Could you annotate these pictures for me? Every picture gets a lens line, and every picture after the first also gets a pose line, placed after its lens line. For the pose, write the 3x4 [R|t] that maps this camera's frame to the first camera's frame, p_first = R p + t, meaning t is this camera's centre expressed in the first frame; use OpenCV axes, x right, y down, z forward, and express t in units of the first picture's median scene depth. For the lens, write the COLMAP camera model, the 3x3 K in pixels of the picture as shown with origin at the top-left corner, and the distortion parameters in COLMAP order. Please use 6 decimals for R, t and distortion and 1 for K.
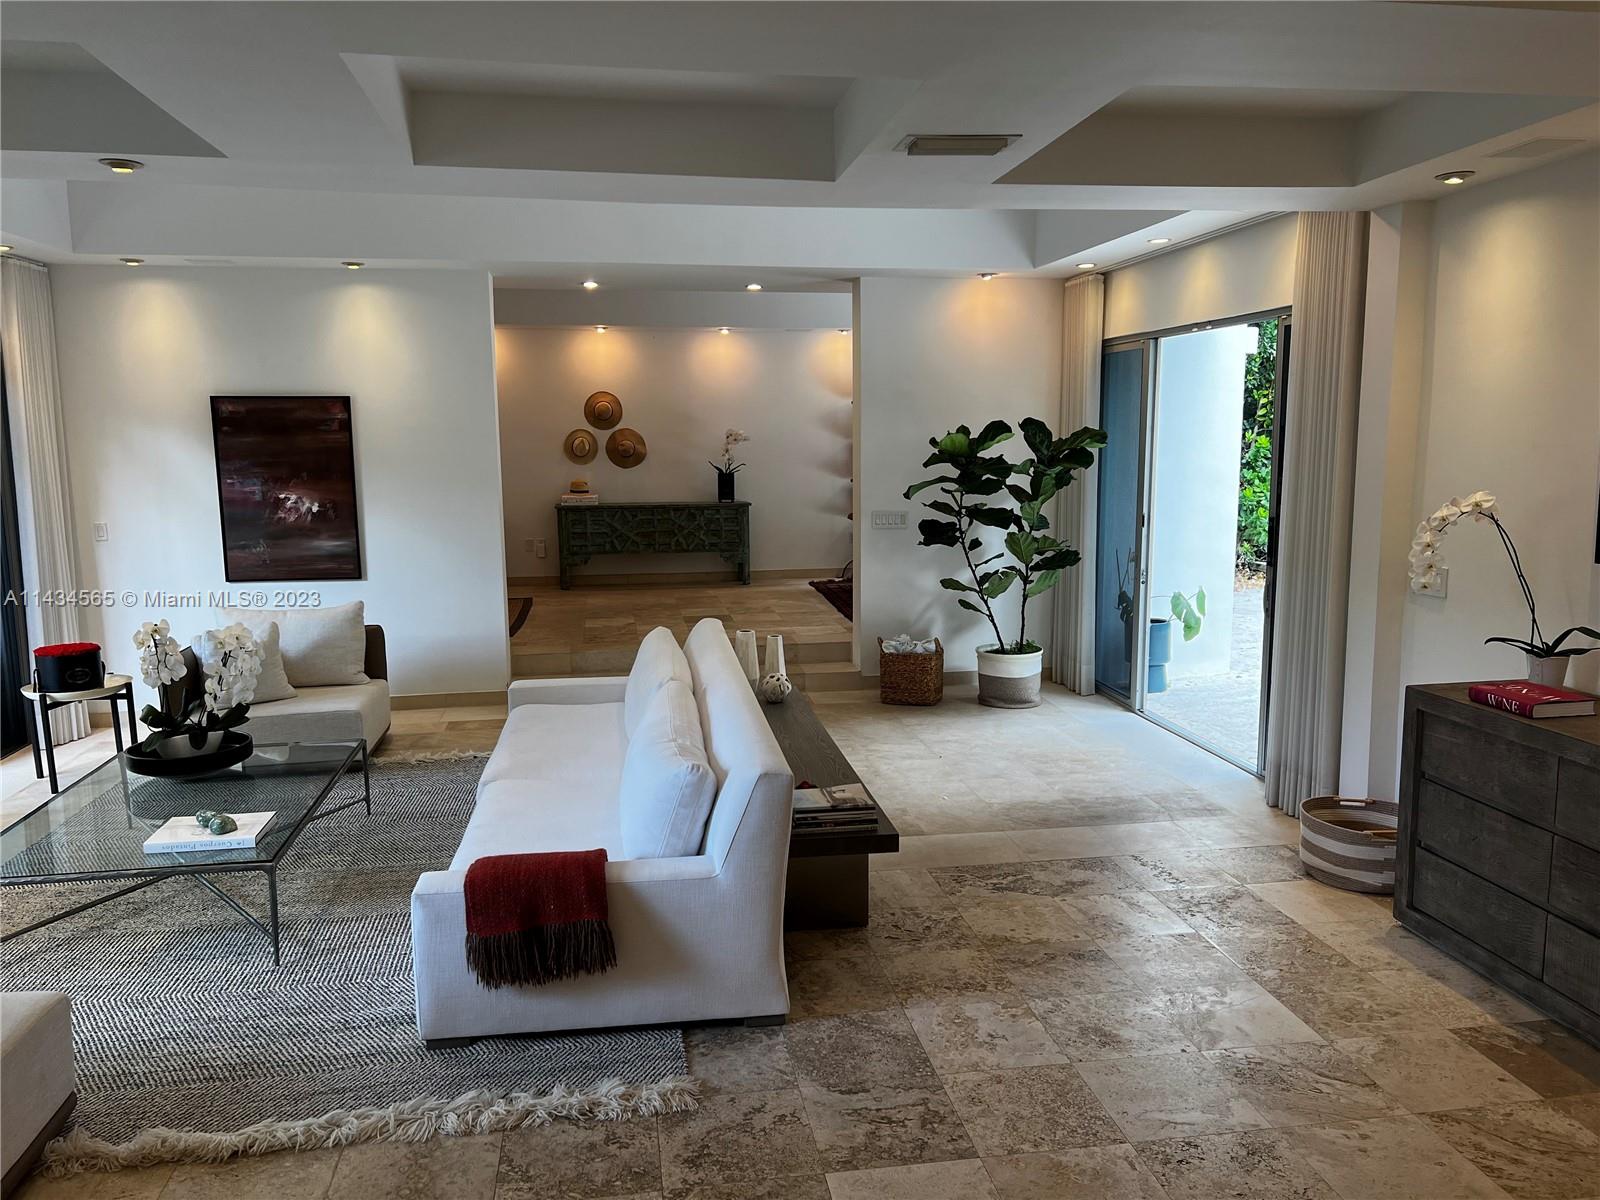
lens RADIAL K [[1205.3, 0, 802.9], [0, 1205.3, 612.3], [0, 0, 1]] dist [0.055347, -0.057129]
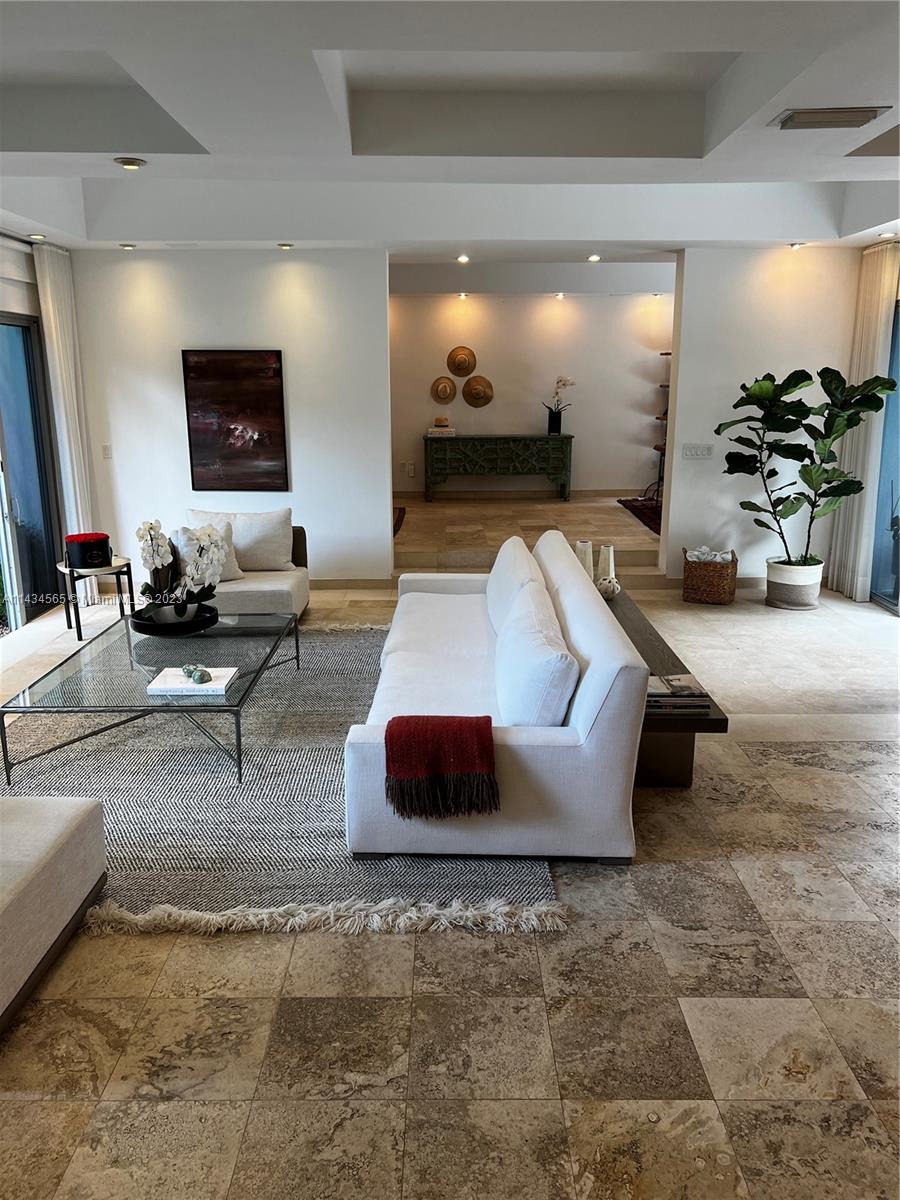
lens RADIAL K [[904.0, 0, 444.3], [0, 904.0, 598.3], [0, 0, 1]] dist [0.055347, -0.057129]
pose [[0.986968, 0.043286, -0.154984, -0.044056], [-0.029380, 0.995425, 0.090916, -0.006826], [0.158210, -0.085177, 0.983725, 0.047906]]
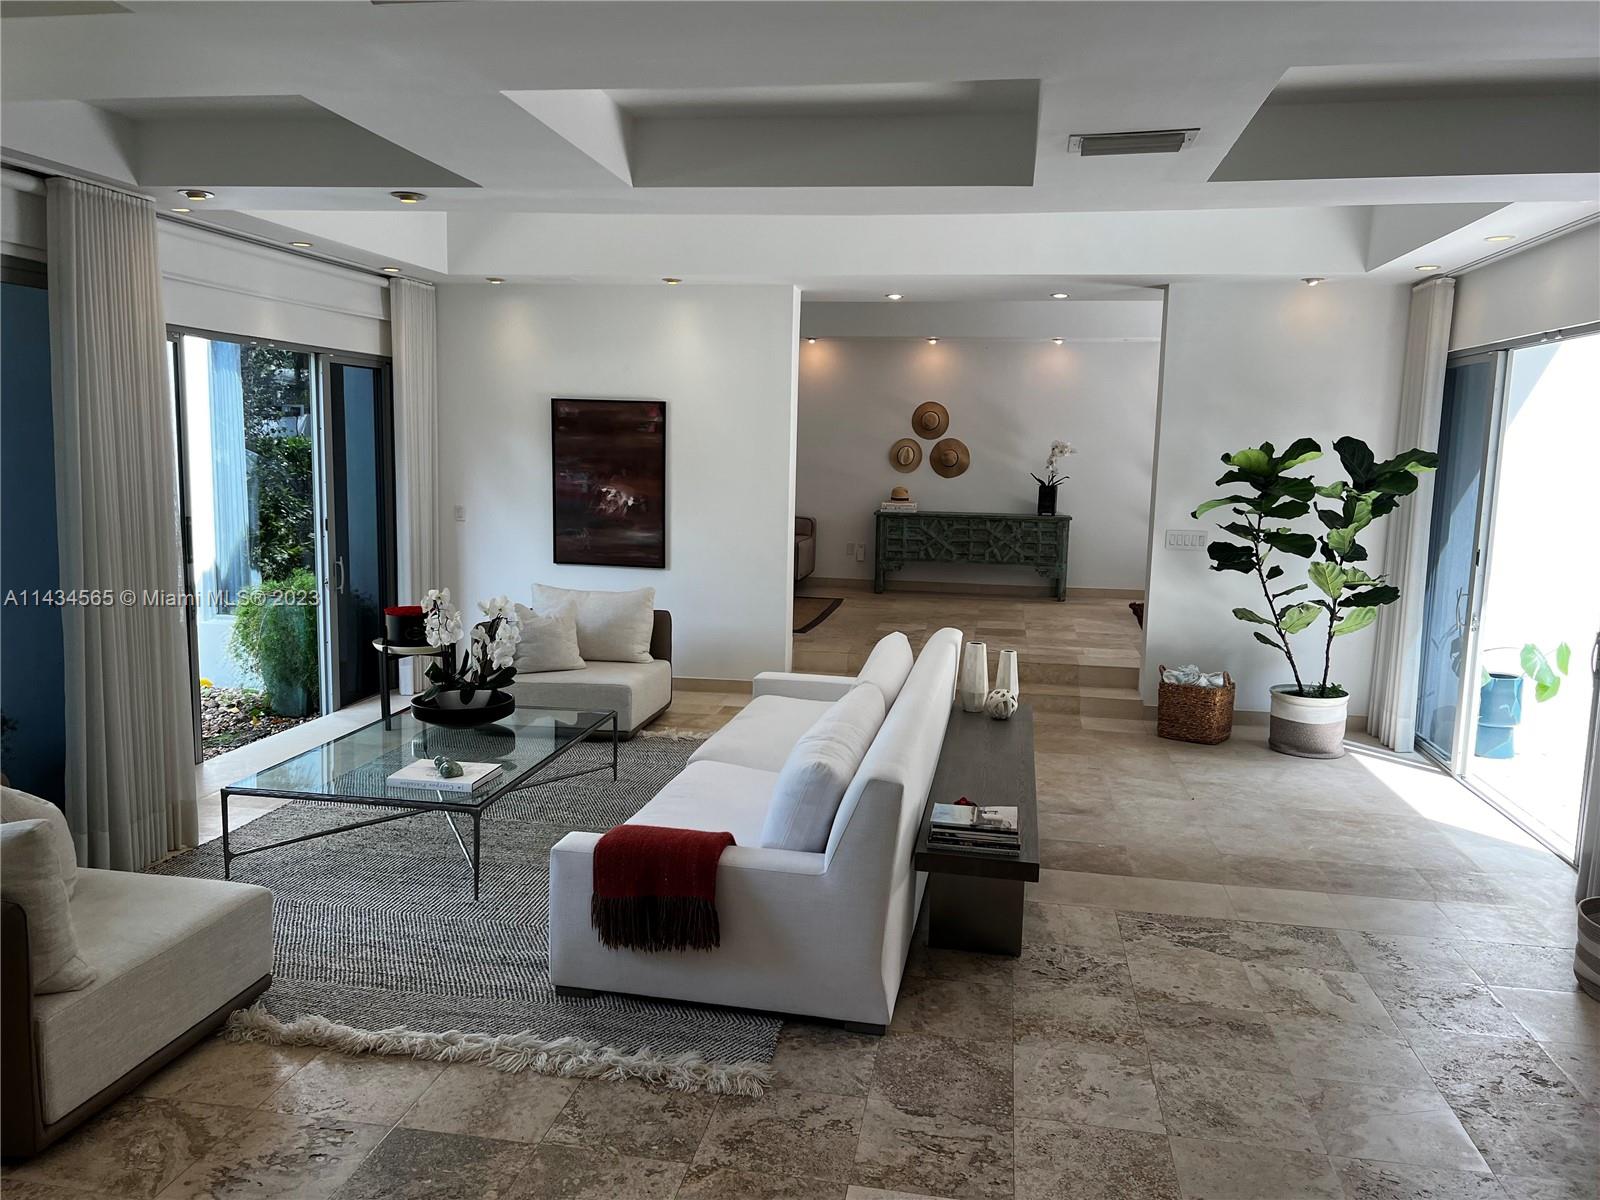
lens RADIAL K [[1205.3, 0, 796.3], [0, 1205.3, 604.1], [0, 0, 1]] dist [0.055347, -0.057129]
pose [[0.943441, 0.073818, -0.323217, 0.131595], [-0.079059, 0.996865, -0.003097, -0.001718], [0.321976, 0.028475, 0.946320, 0.017618]]
